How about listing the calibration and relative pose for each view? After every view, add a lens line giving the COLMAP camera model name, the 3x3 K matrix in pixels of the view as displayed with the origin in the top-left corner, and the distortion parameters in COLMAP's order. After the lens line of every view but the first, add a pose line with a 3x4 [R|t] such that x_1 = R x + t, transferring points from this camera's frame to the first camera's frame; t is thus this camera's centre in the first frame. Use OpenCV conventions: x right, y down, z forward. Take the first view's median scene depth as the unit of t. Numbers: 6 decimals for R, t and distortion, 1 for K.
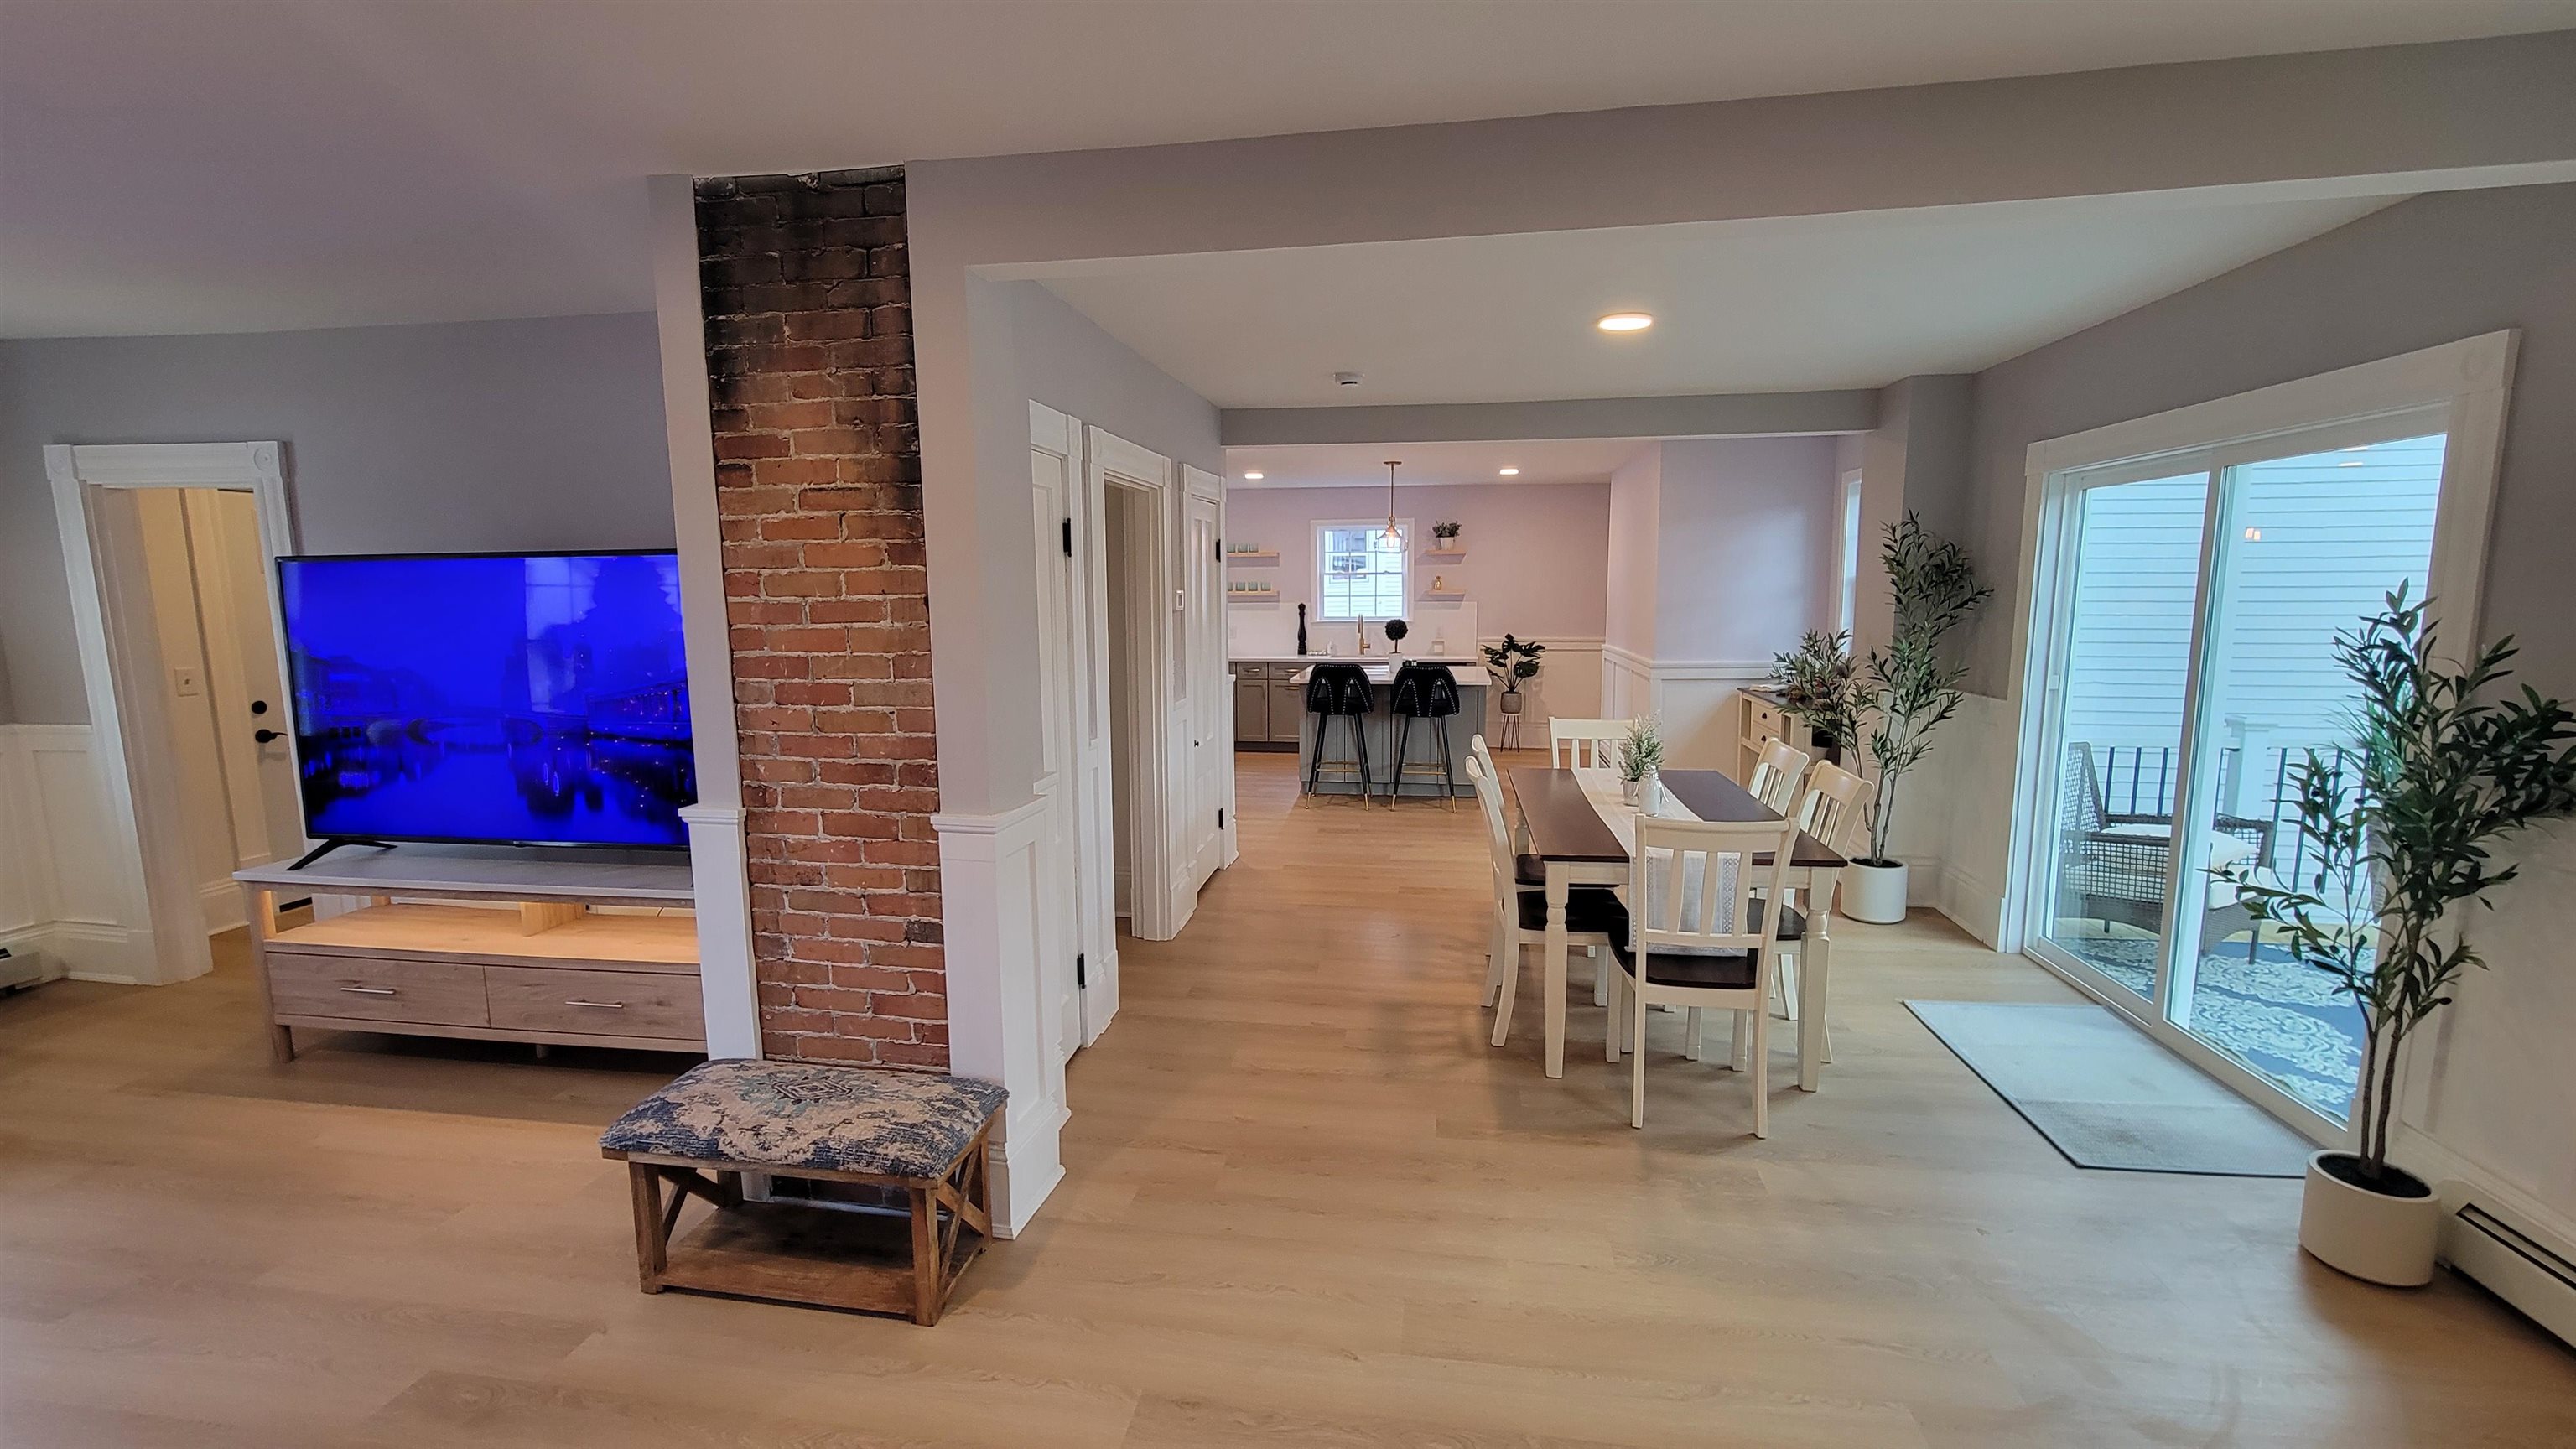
lens RADIAL K [[1056.6, 0, 1288.0], [0, 1056.6, 724.5], [0, 0, 1]] dist [0.000163, 0.000272]
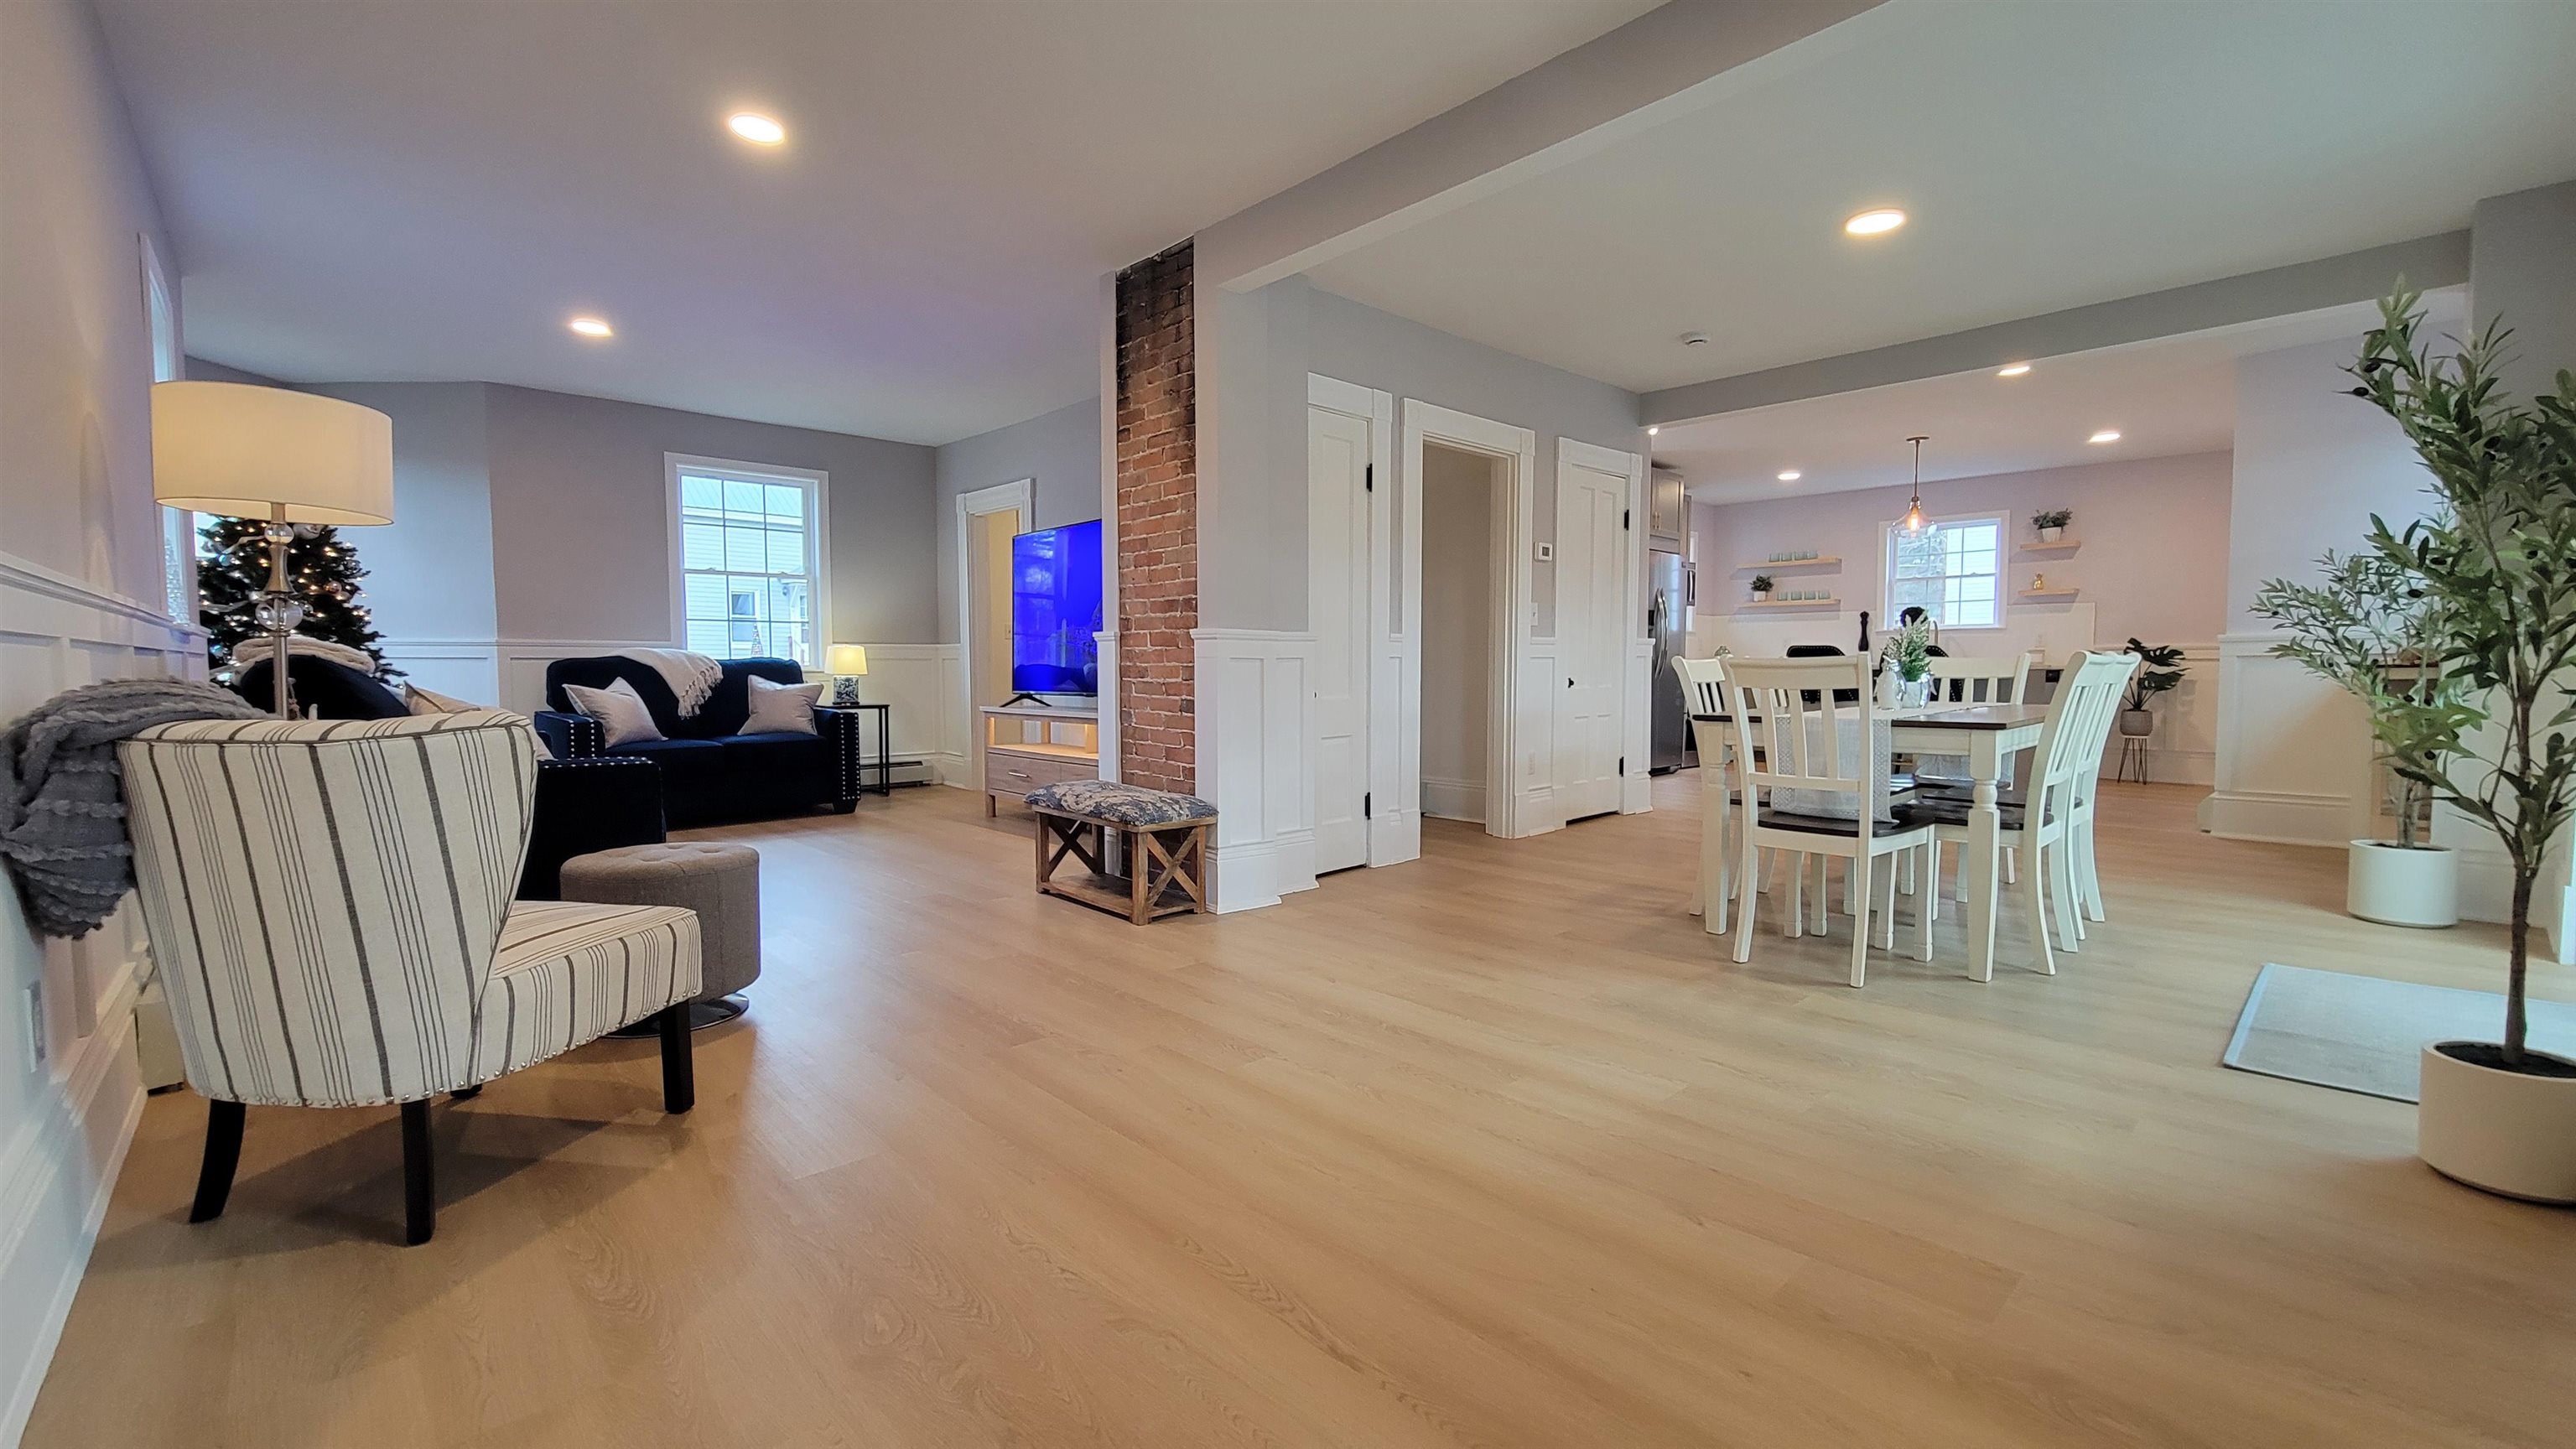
lens RADIAL K [[1056.6, 0, 1288.0], [0, 1056.6, 724.5], [0, 0, 1]] dist [0.000163, 0.000272]
pose [[0.786946, 0.040782, -0.615672, 0.570032], [-0.087018, 0.995176, -0.045305, 0.214753], [0.610855, 0.089227, 0.786699, -0.115525]]
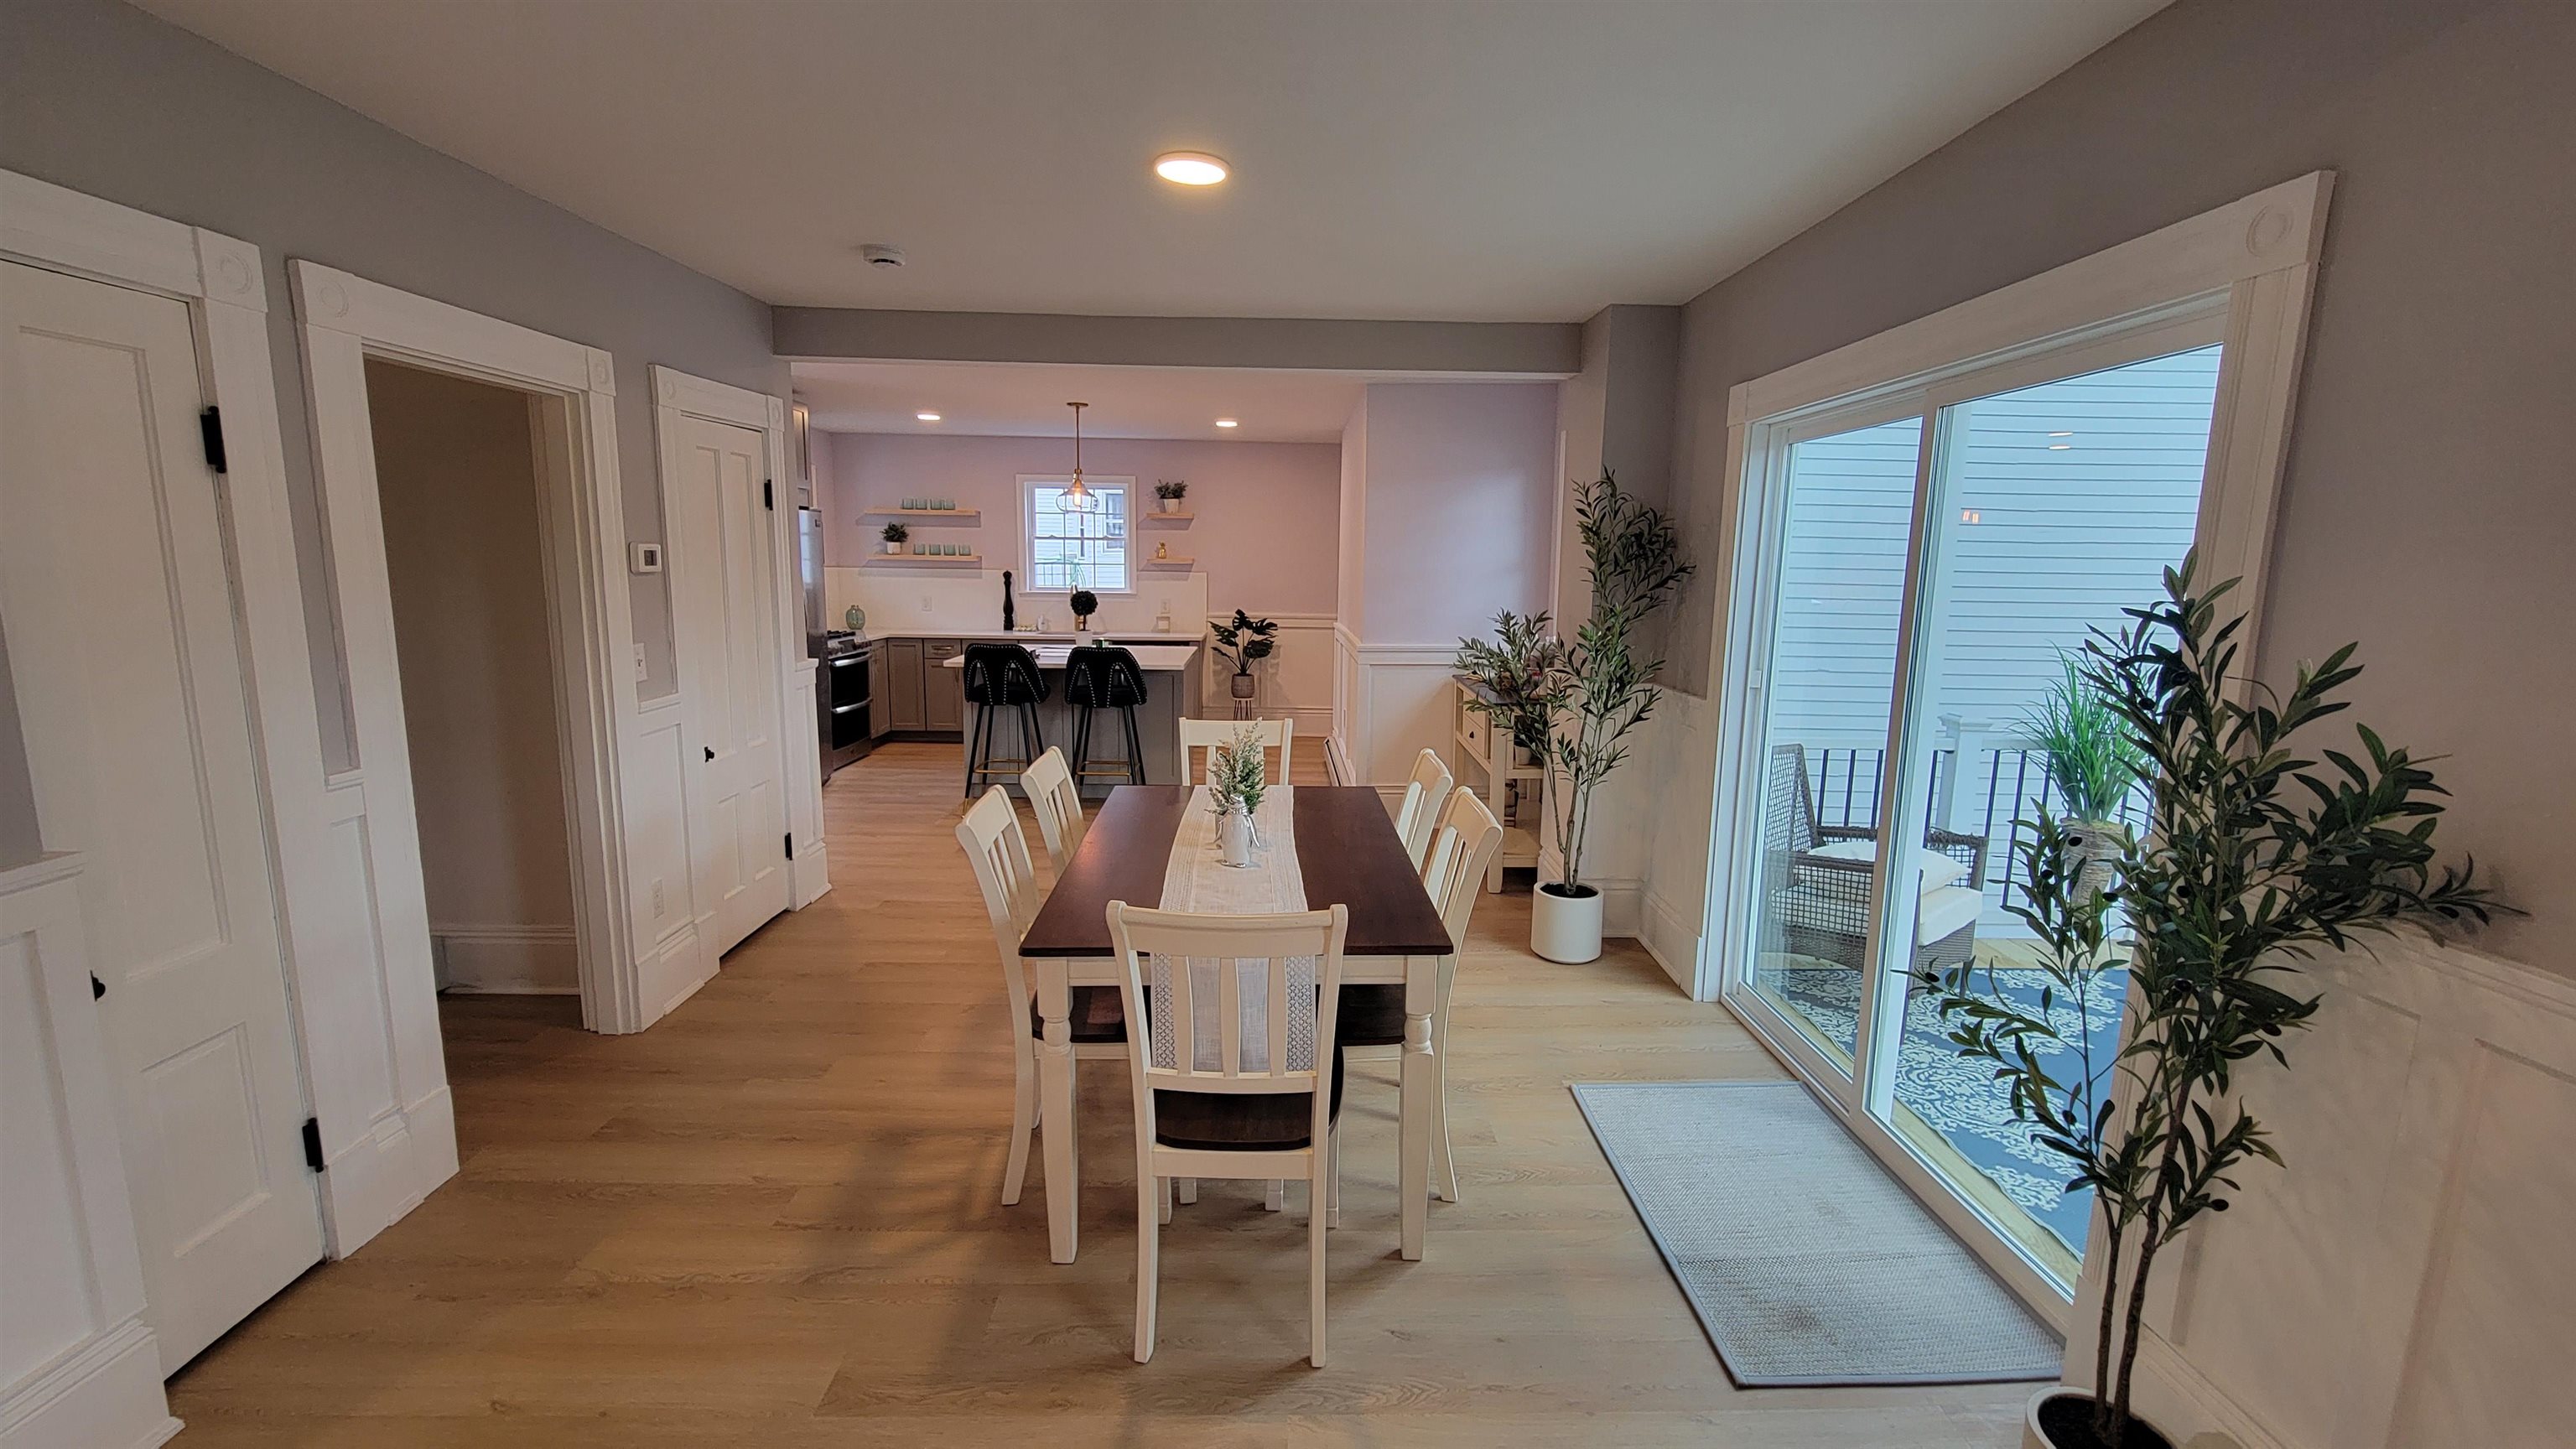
lens RADIAL K [[1051.4, 0, 1288.0], [0, 1051.4, 724.5], [0, 0, 1]] dist [0.000763, -0.000080]
pose [[0.986251, -0.004466, 0.165195, 0.289806], [0.000044, 0.999642, 0.026763, -0.033937], [-0.165256, -0.026388, 0.985898, 0.317039]]
